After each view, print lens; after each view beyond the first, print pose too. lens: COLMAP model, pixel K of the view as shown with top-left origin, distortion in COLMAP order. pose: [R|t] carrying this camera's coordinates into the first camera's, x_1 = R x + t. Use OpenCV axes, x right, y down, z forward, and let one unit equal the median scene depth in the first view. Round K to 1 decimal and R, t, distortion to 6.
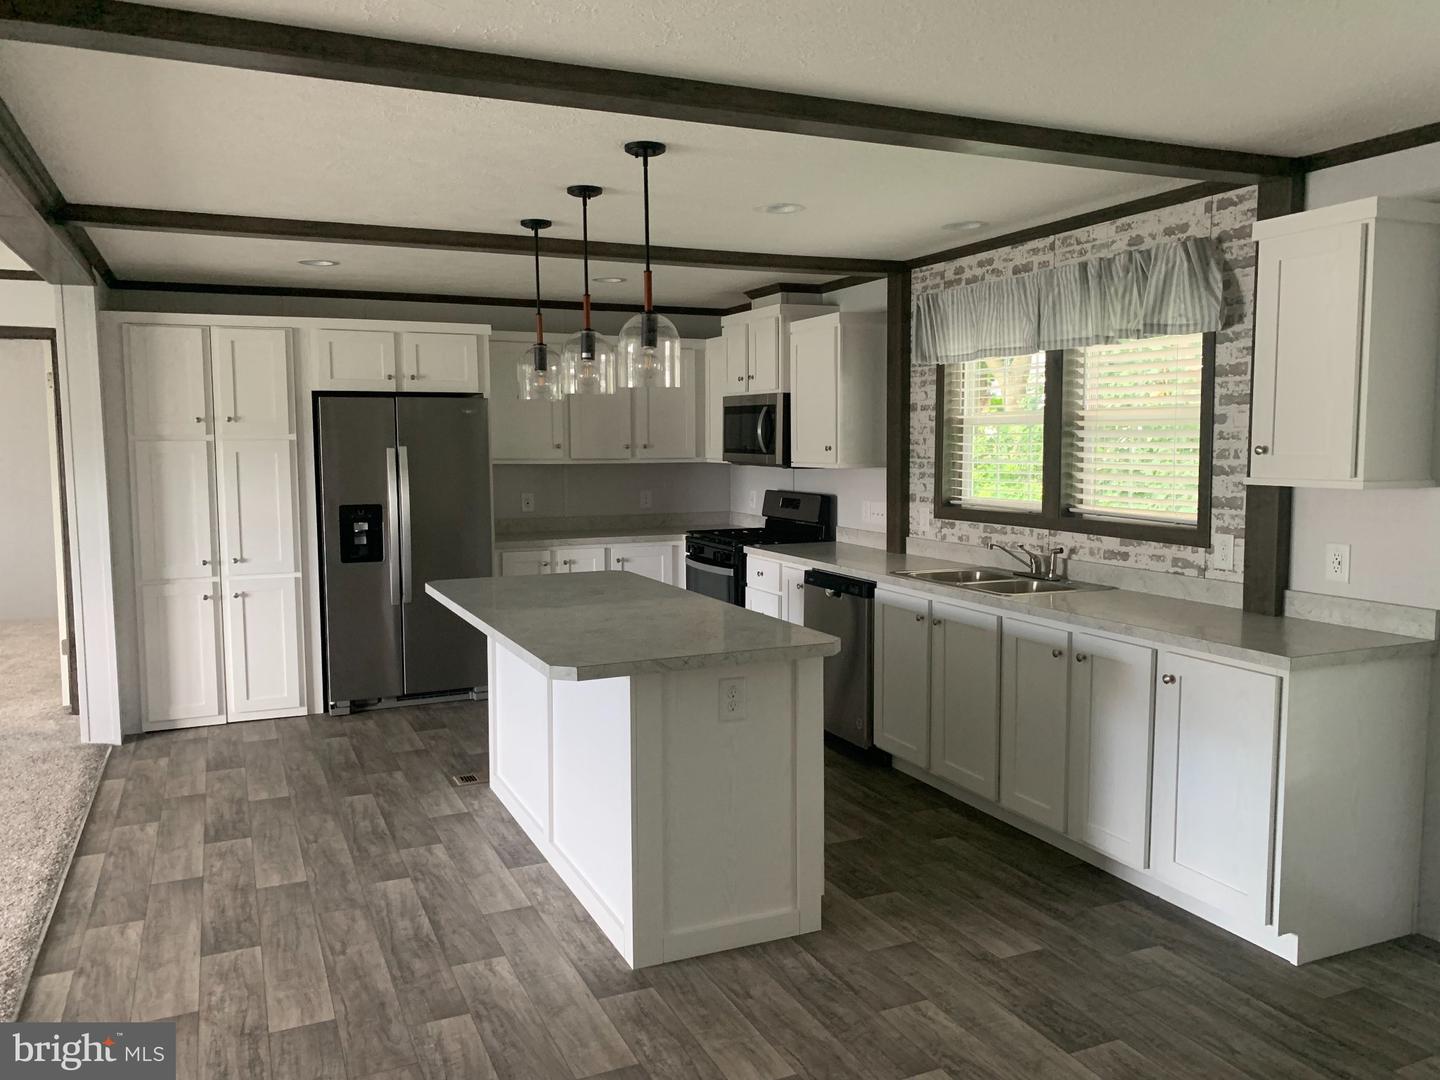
lens RADIAL K [[1118.6, 0, 698.3], [0, 1118.6, 528.8], [0, 0, 1]] dist [0.074404, -0.108129]
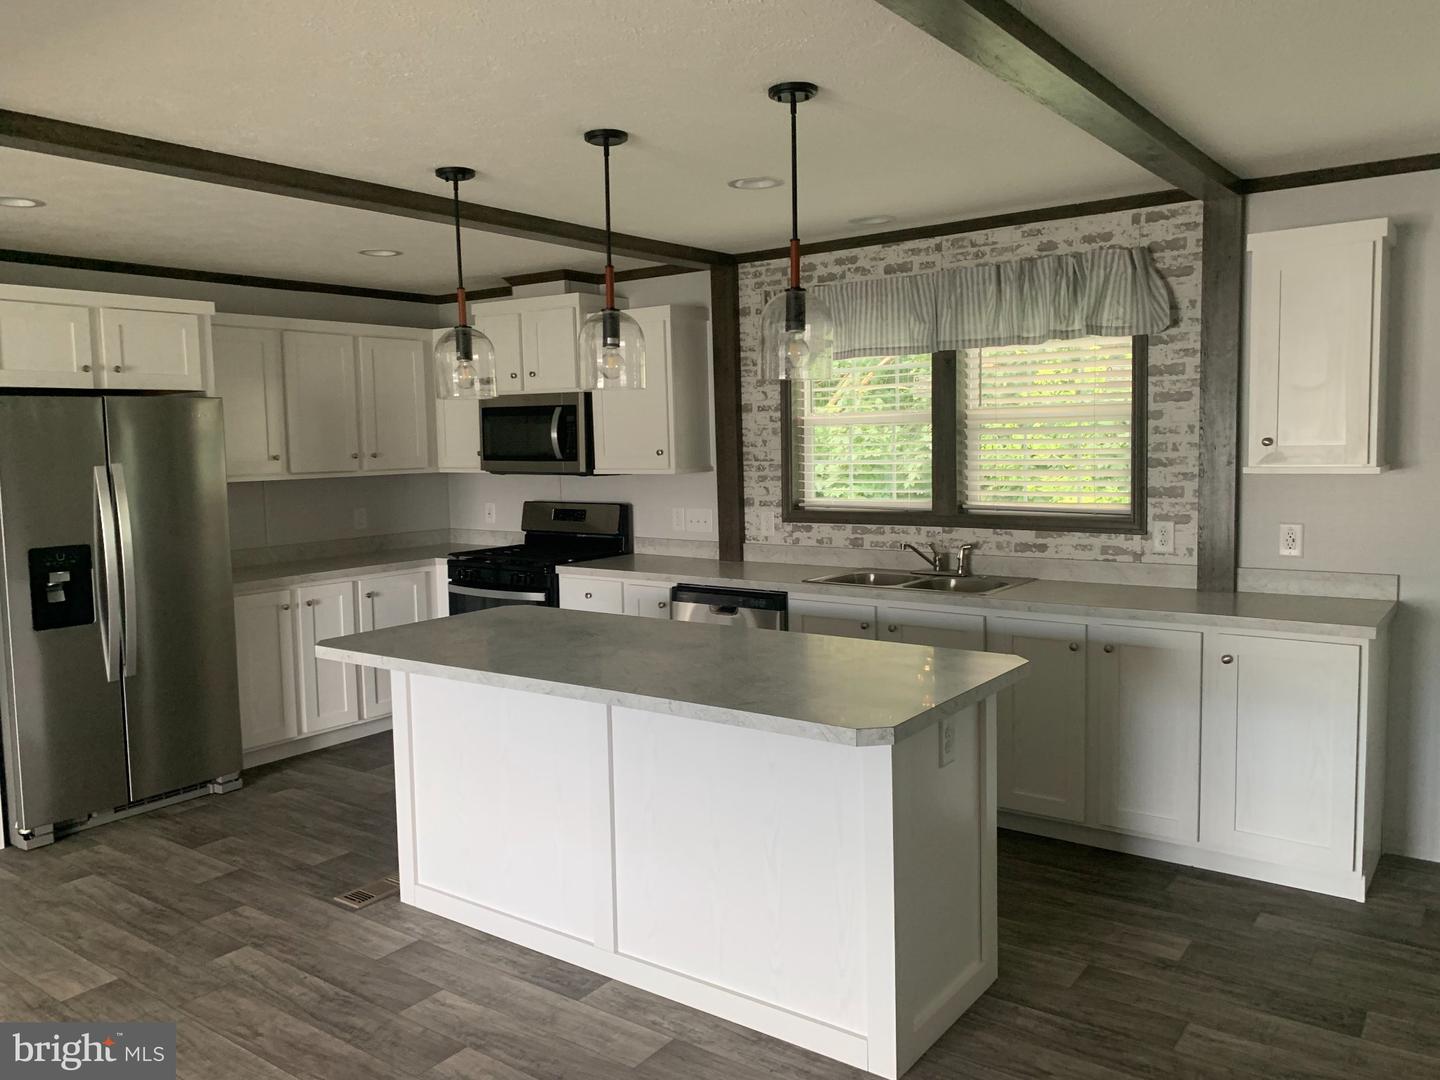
lens RADIAL K [[1118.6, 0, 698.3], [0, 1118.6, 528.8], [0, 0, 1]] dist [0.074404, -0.108129]
pose [[0.870057, -0.055667, 0.489797, -0.394032], [0.058410, 0.998246, 0.009697, -0.021142], [-0.489478, 0.020172, 0.871782, 0.235857]]
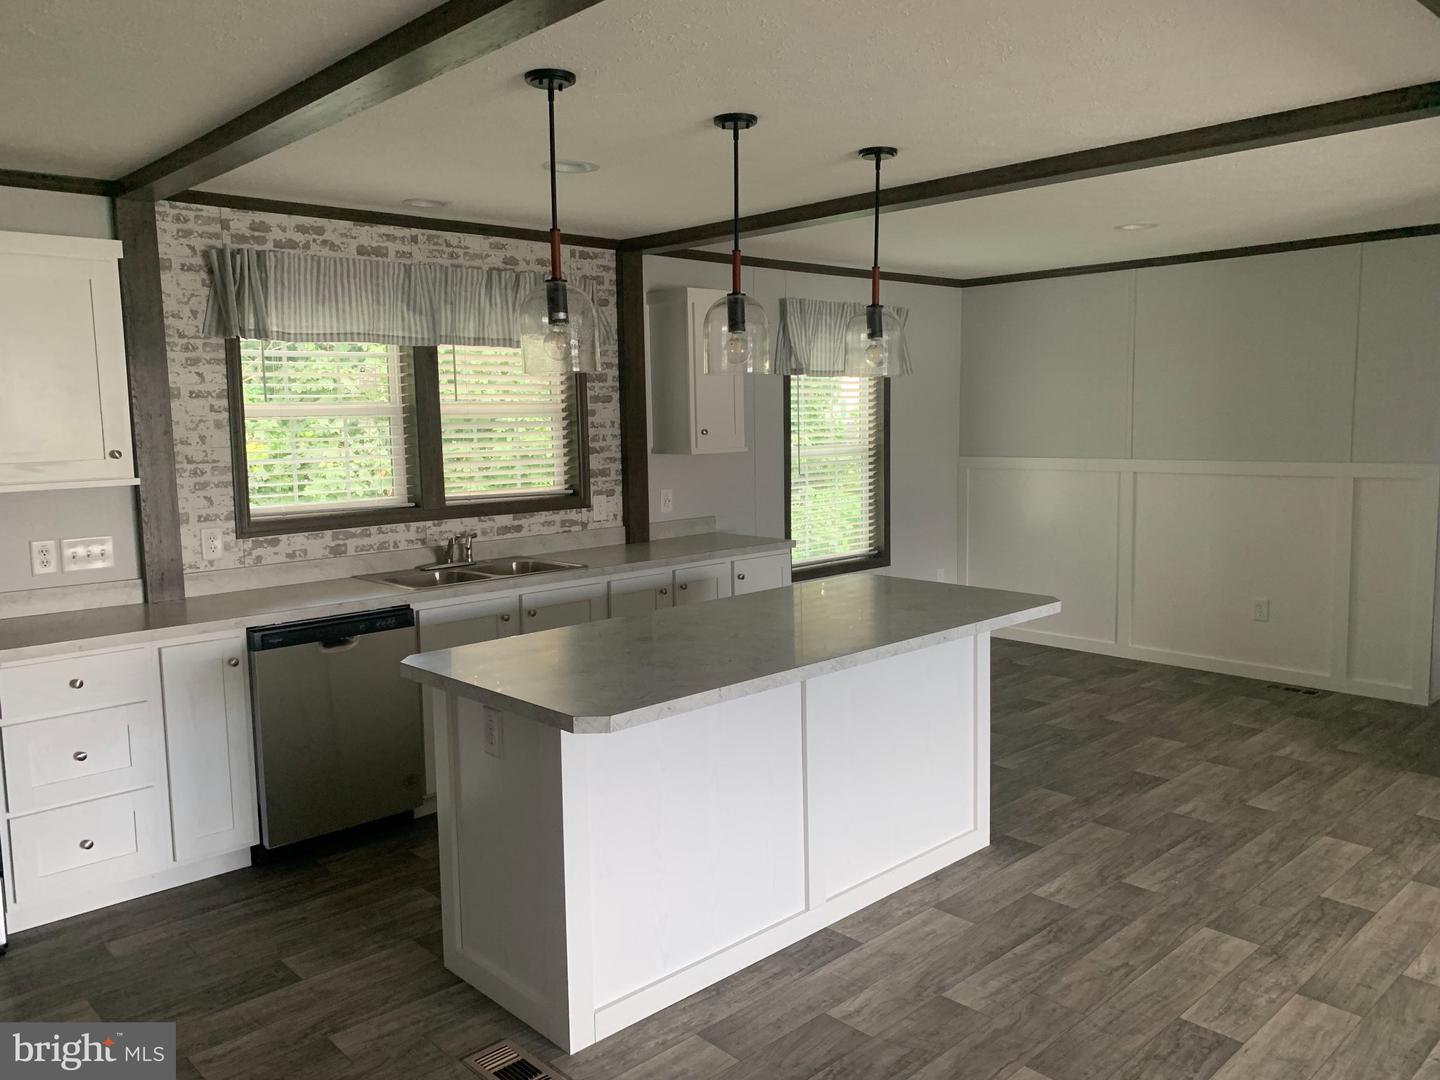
lens RADIAL K [[1101.0, 0, 720.0], [0, 1101.0, 540.0], [0, 0, 1]] dist [0.037831, -0.062726]
pose [[-0.345362, -0.097727, 0.933367, -0.744401], [0.095893, 0.985683, 0.138687, -0.099839], [-0.933558, 0.137401, -0.331046, 1.140620]]
